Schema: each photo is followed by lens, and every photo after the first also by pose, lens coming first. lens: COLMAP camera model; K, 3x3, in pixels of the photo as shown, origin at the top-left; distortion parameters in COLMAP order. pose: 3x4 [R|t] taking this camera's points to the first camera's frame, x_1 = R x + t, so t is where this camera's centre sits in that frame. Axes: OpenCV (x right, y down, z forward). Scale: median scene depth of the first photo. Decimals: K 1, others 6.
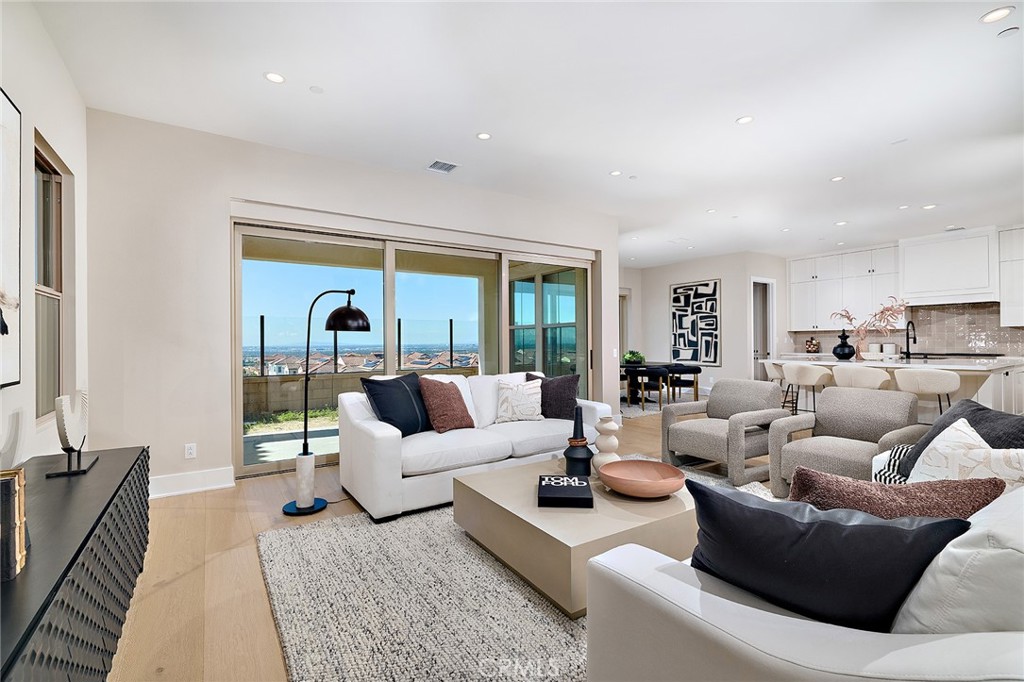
lens RADIAL K [[468.0, 0, 506.3], [0, 468.0, 337.8], [0, 0, 1]] dist [-0.003552, 0.000025]
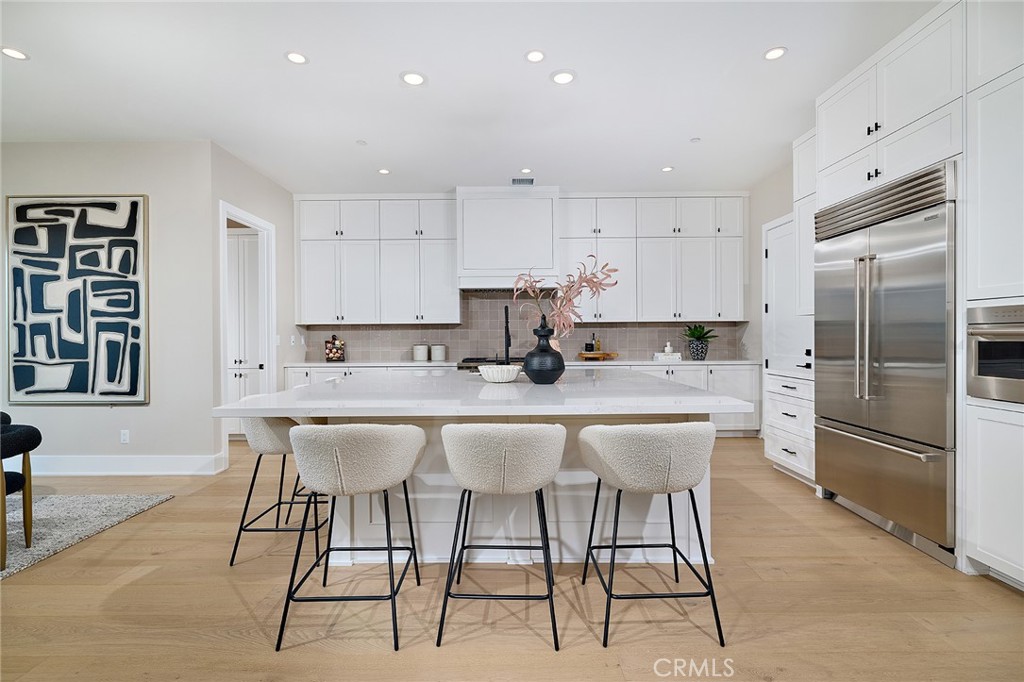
lens RADIAL K [[468.0, 0, 512.0], [0, 468.0, 337.0], [0, 0, 1]] dist [-0.003552, 0.000025]
pose [[0.556466, 0.003478, 0.830863, 0.279769], [-0.004147, 0.999990, -0.001409, 0.000640], [-0.830860, -0.002662, 0.556475, 0.472058]]
